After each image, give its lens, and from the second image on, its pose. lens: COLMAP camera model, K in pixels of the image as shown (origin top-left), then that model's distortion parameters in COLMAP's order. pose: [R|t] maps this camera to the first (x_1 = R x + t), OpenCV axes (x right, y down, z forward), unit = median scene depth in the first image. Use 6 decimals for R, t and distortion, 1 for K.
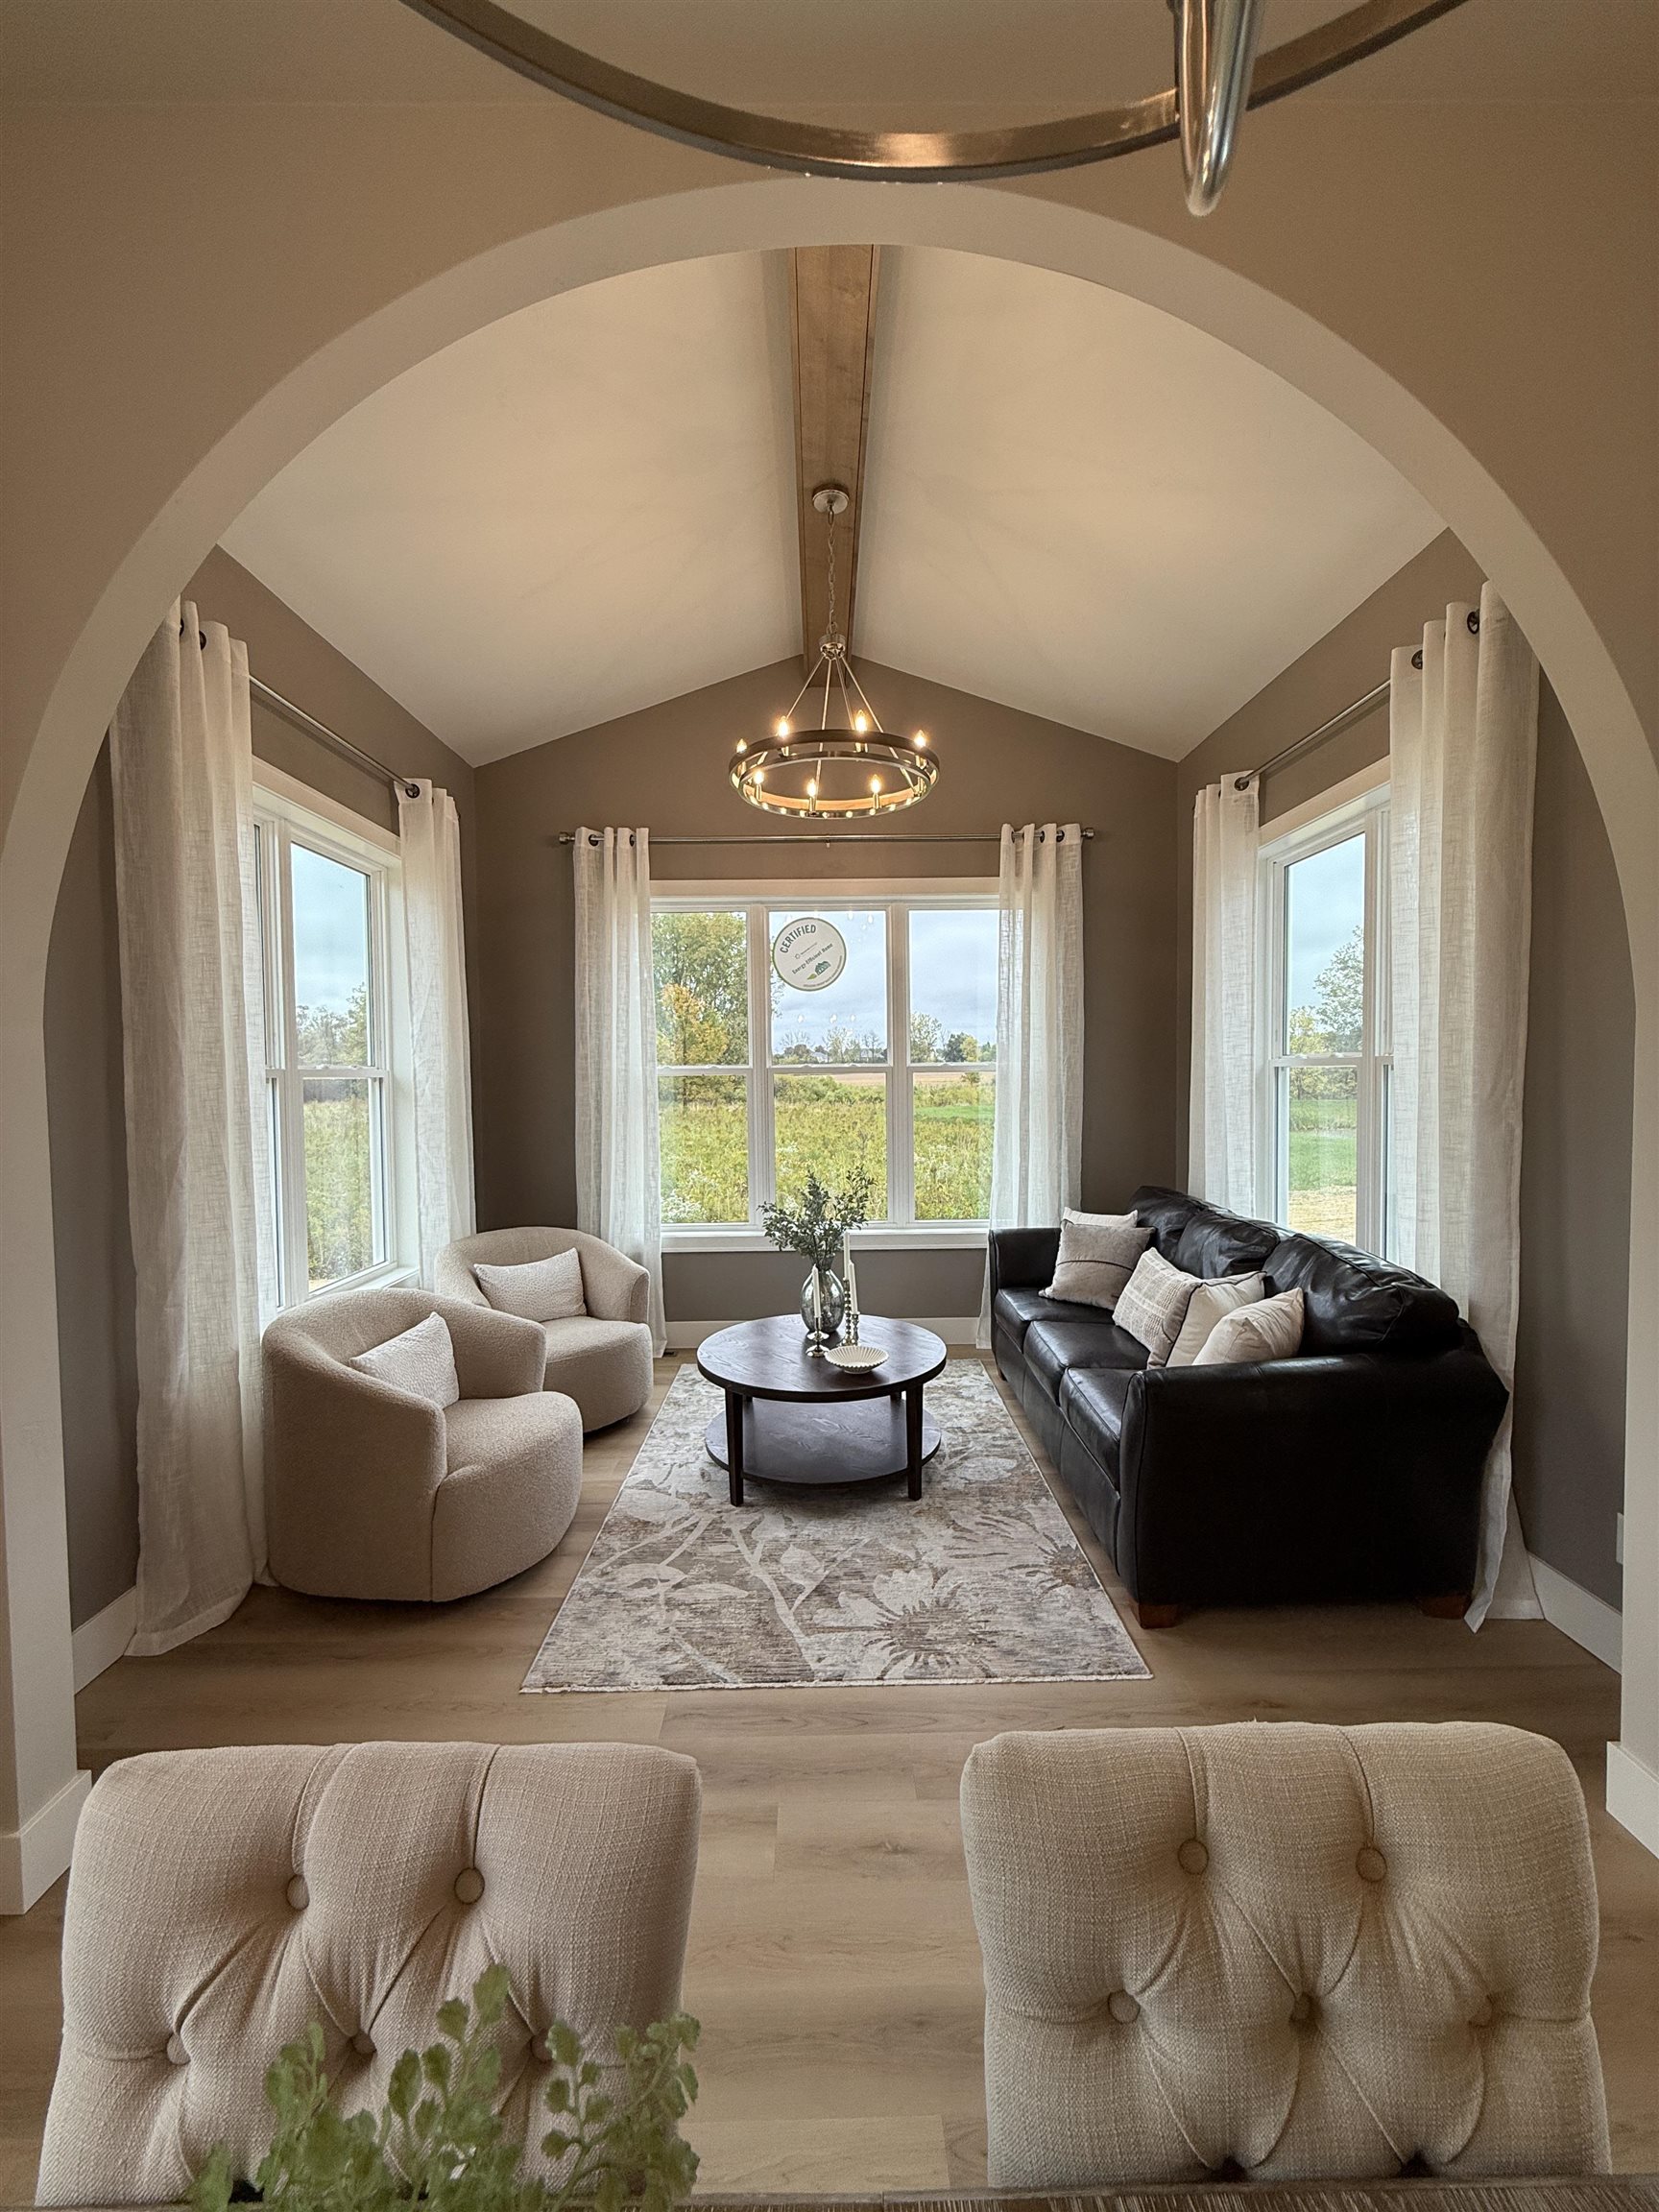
lens RADIAL K [[884.5, 0, 833.3], [0, 884.5, 1100.4], [0, 0, 1]] dist [0.003925, 0.000642]
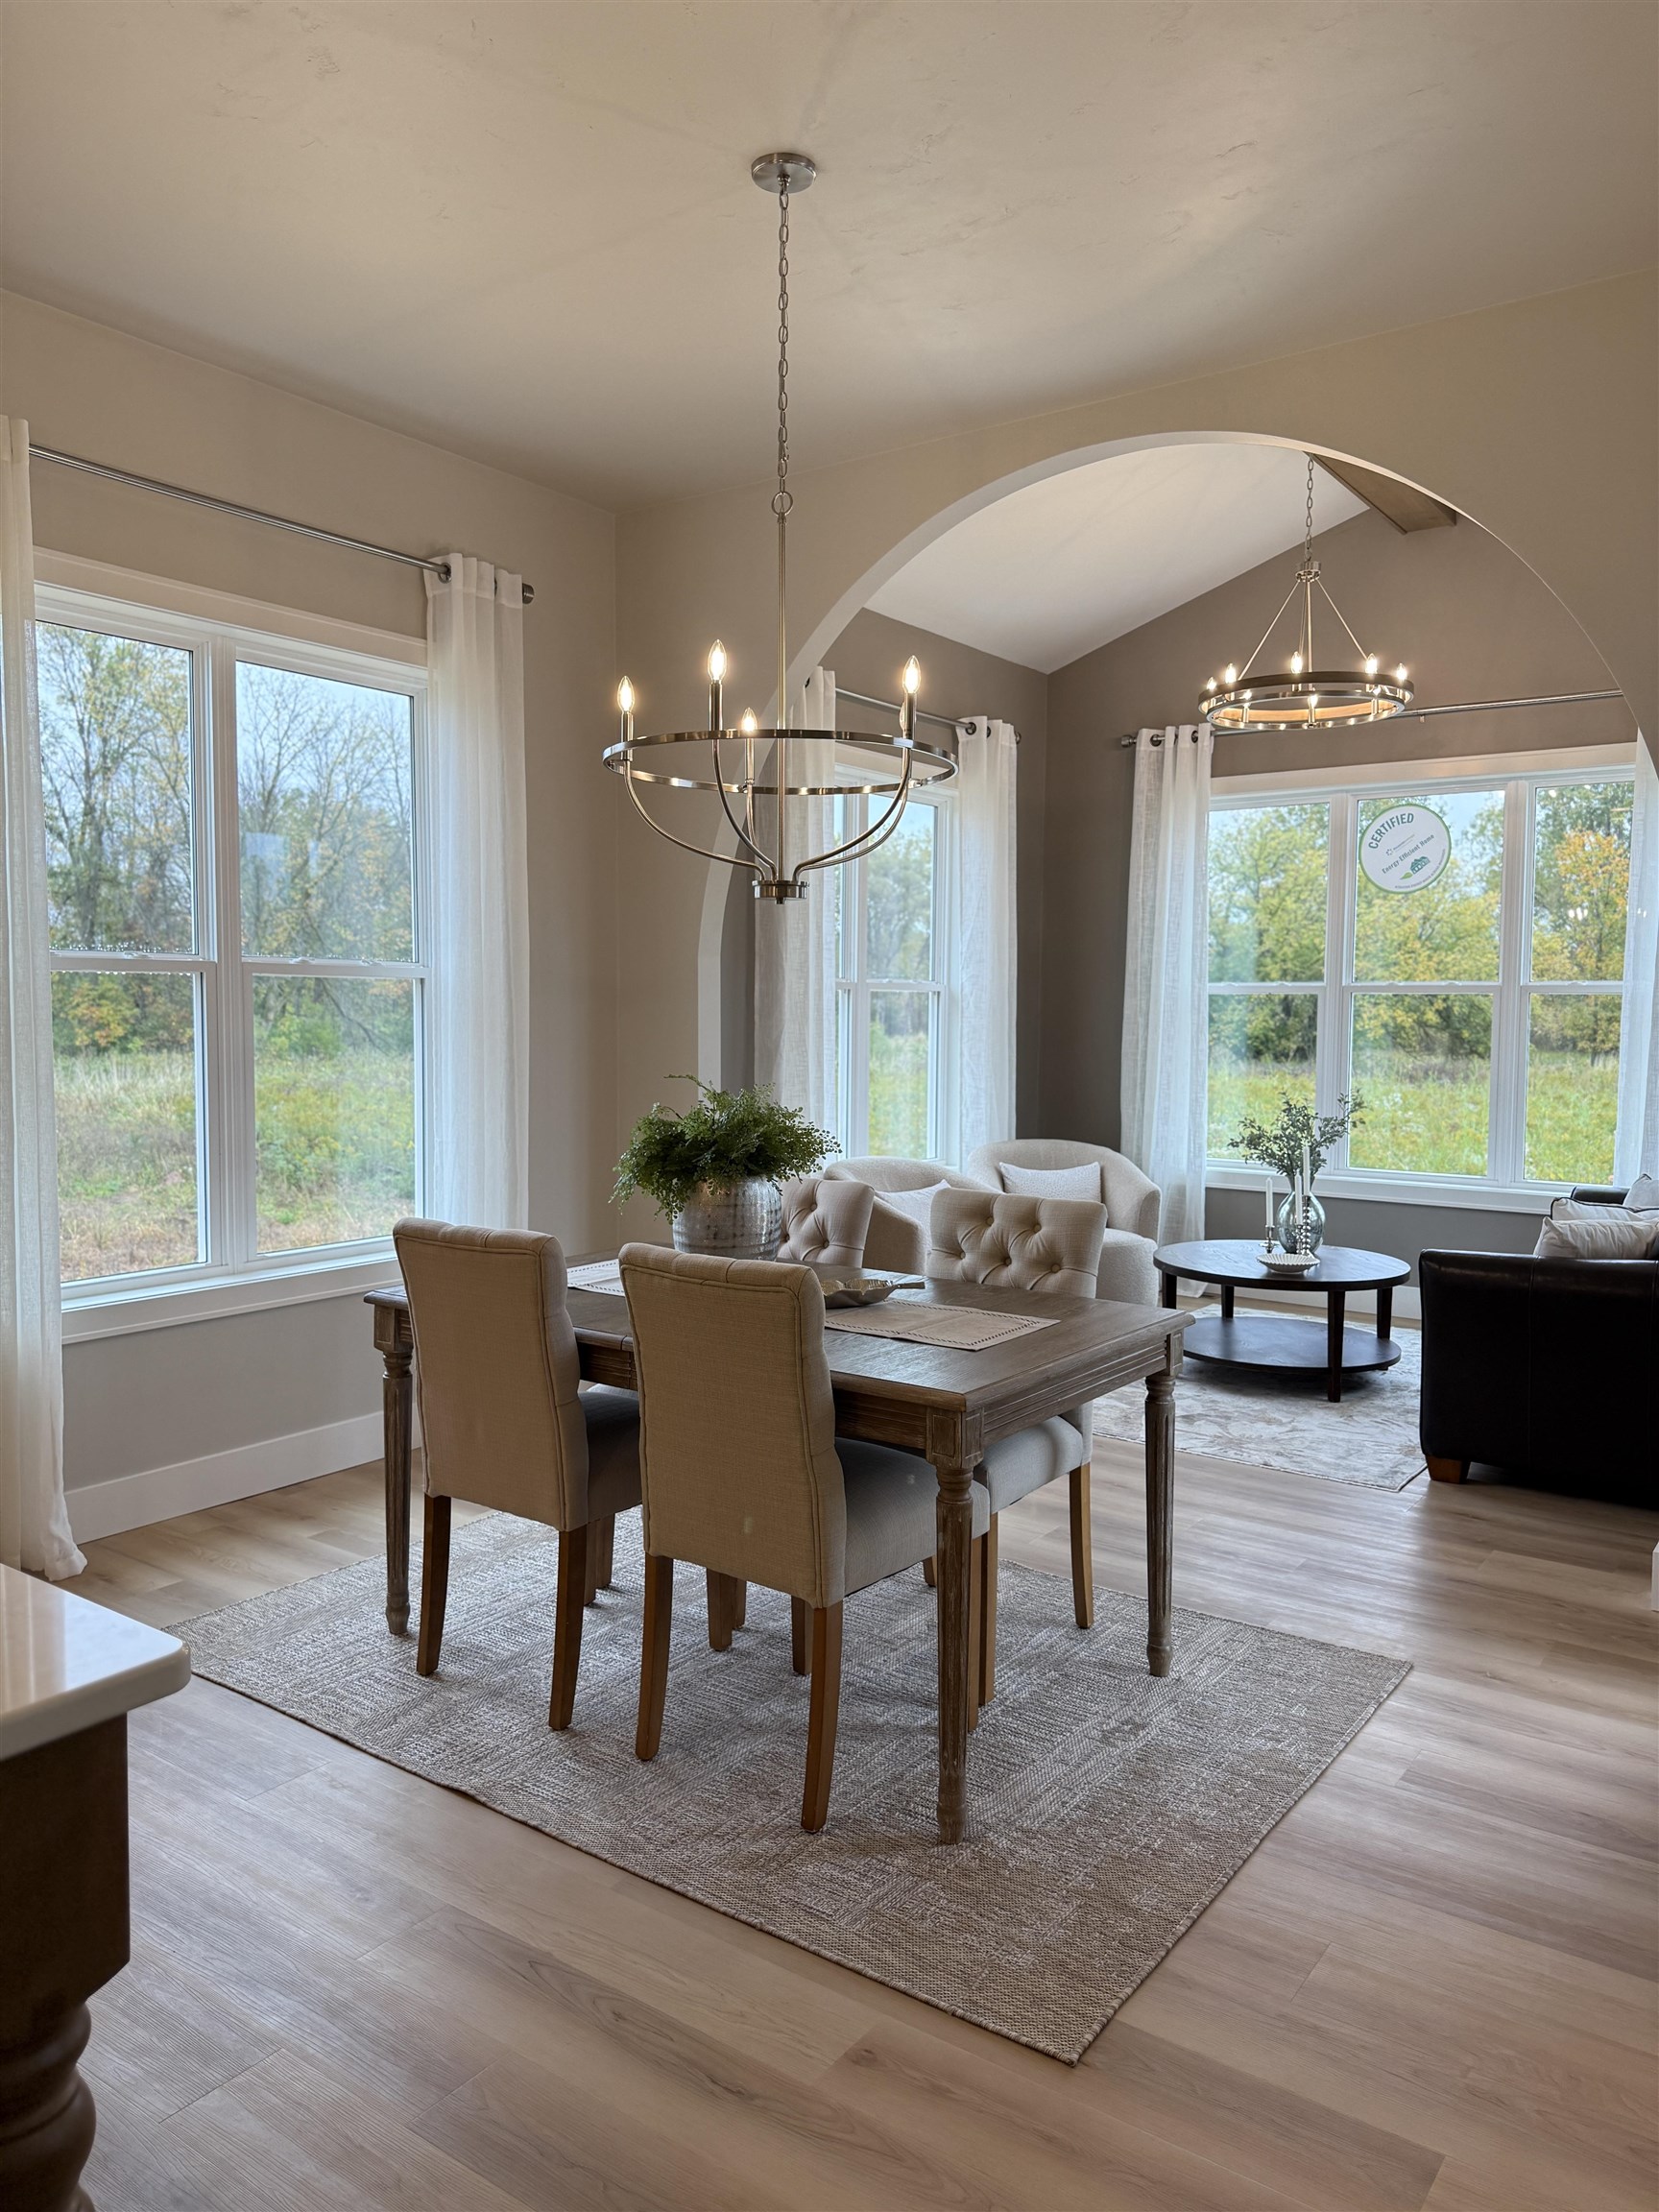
lens RADIAL K [[1562.3, 0, 817.9], [0, 1562.3, 1107.2], [0, 0, 1]] dist [0.074506, -0.085589]
pose [[0.799700, 0.057682, -0.597623, 0.535542], [-0.034403, 0.998141, 0.050305, 0.025616], [0.599414, -0.019669, 0.800198, -0.644535]]
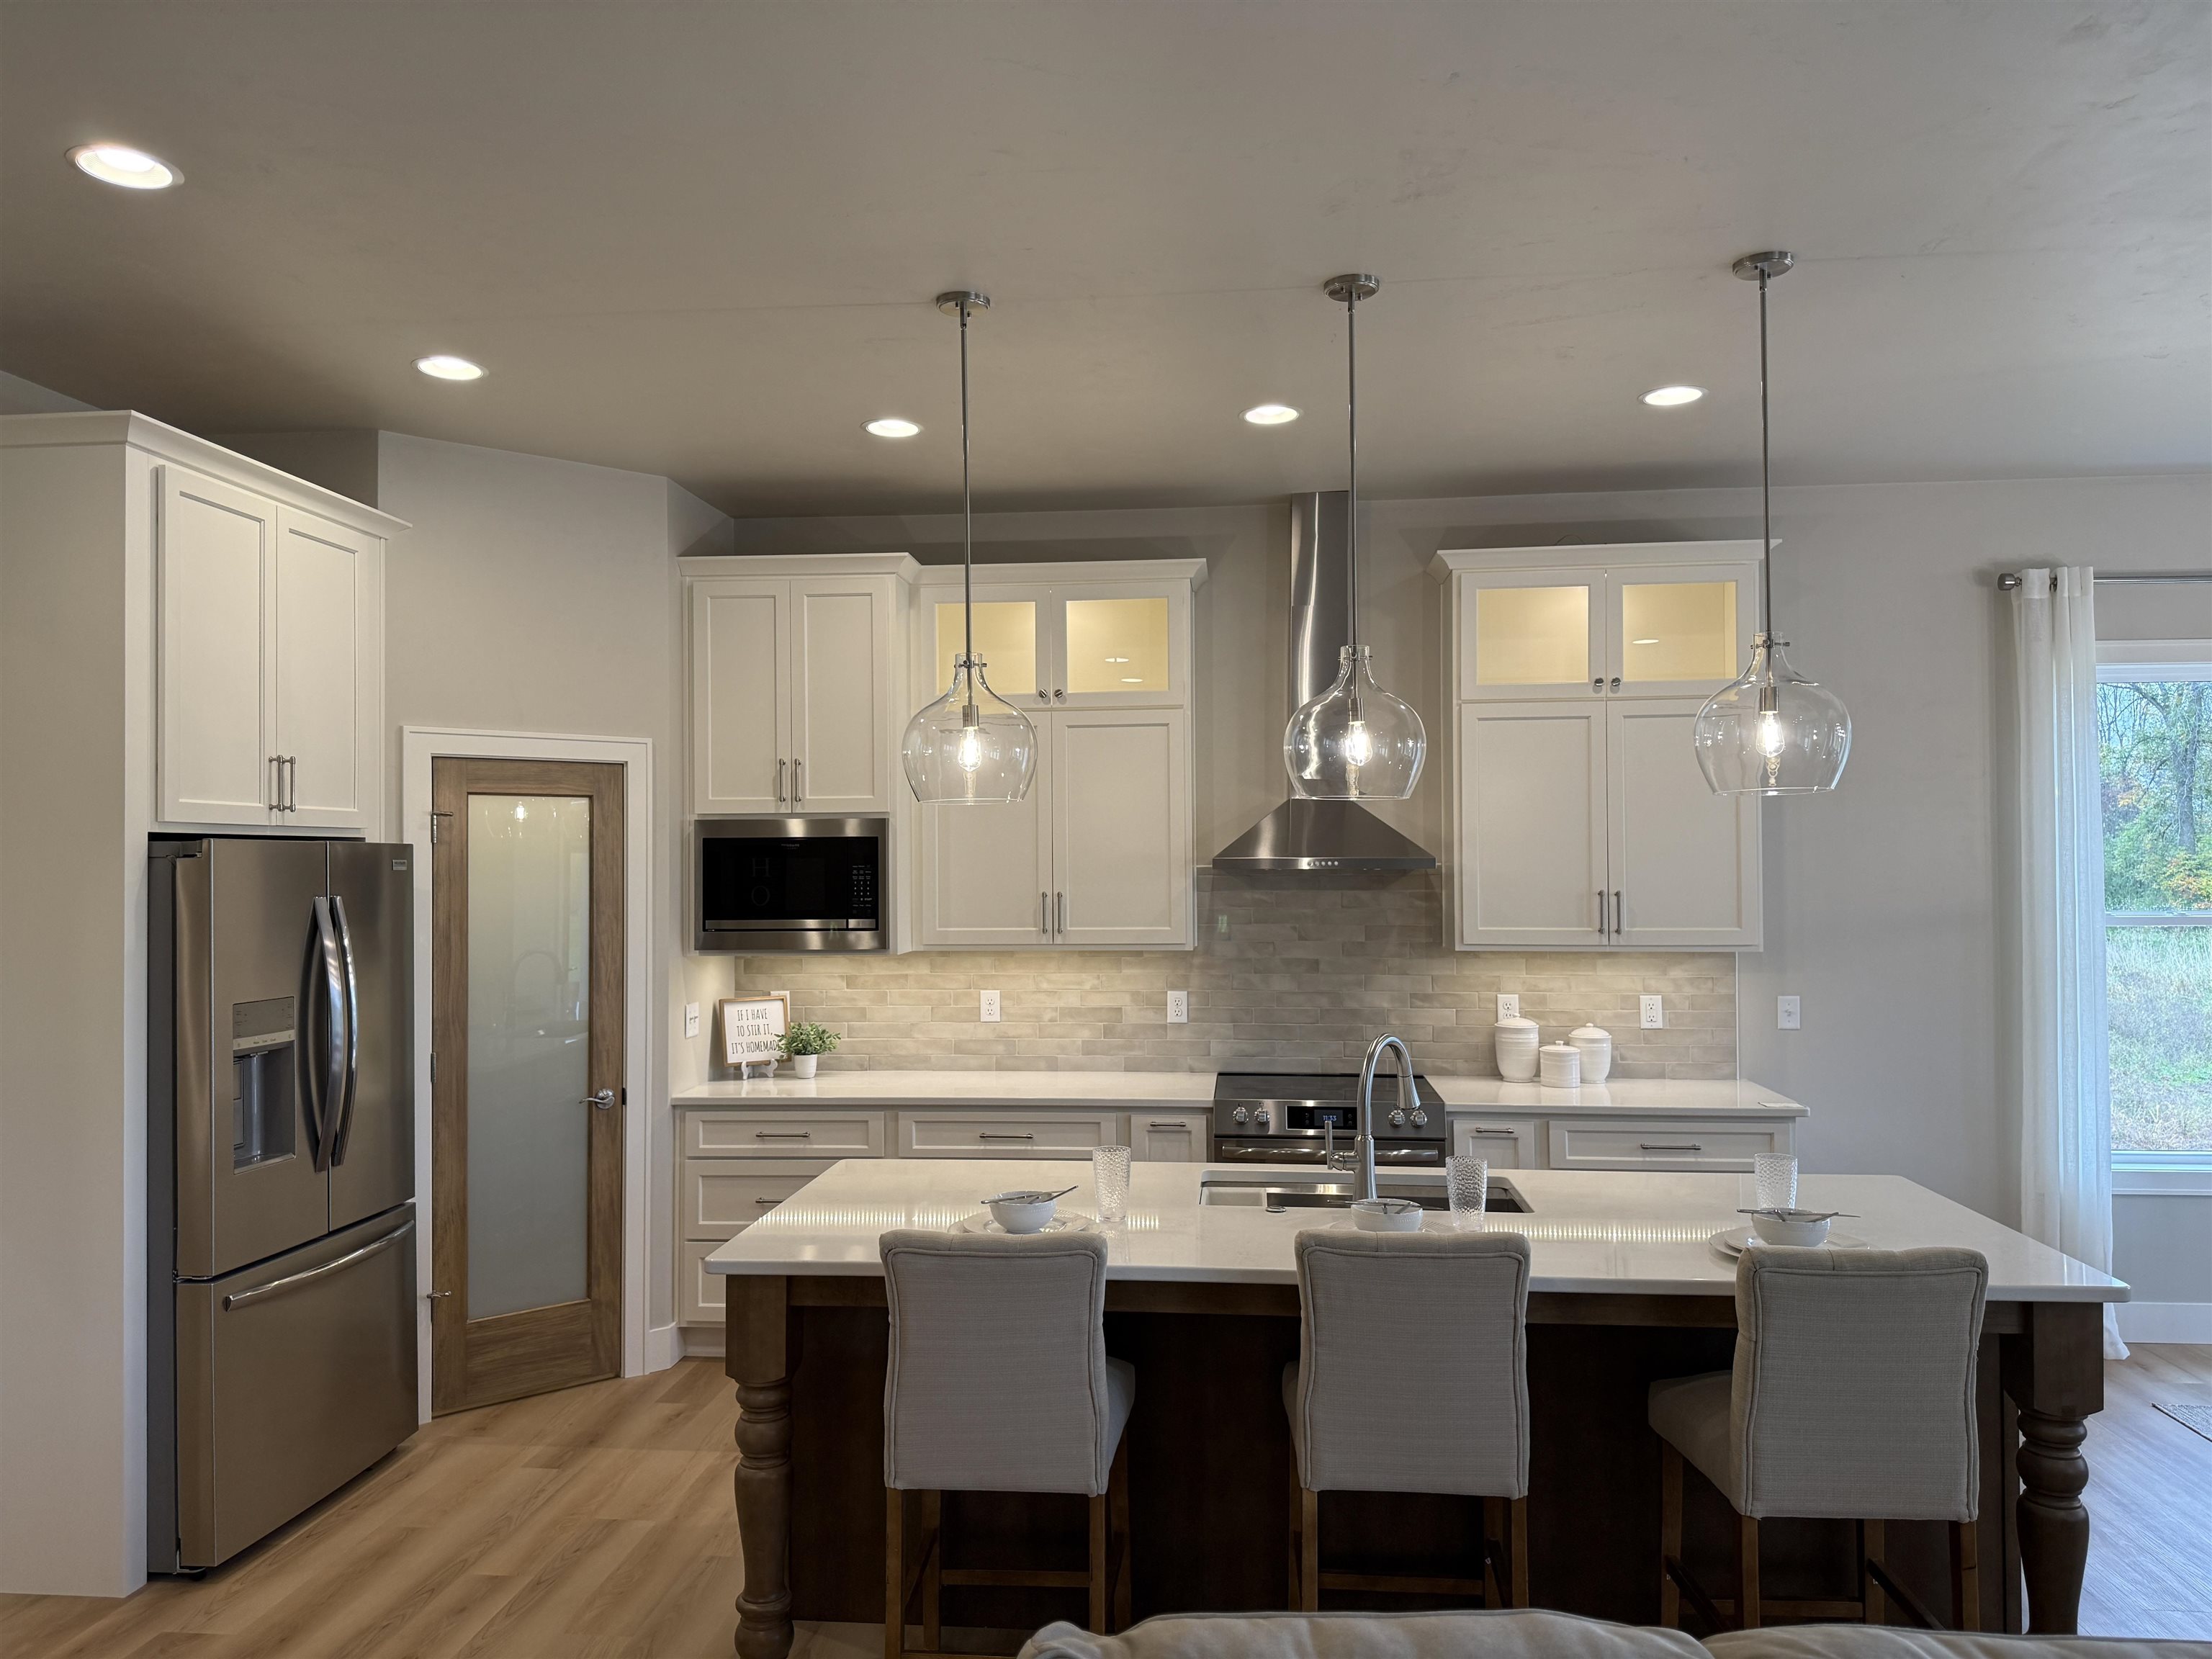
lens RADIAL K [[1562.3, 0, 1091.6], [0, 1562.3, 825.6], [0, 0, 1]] dist [0.074506, -0.085589]
pose [[-0.109221, -0.010433, -0.993963, 1.073837], [-0.022931, 0.999705, -0.007973, -0.055337], [0.993753, 0.021922, -0.109428, -0.891500]]
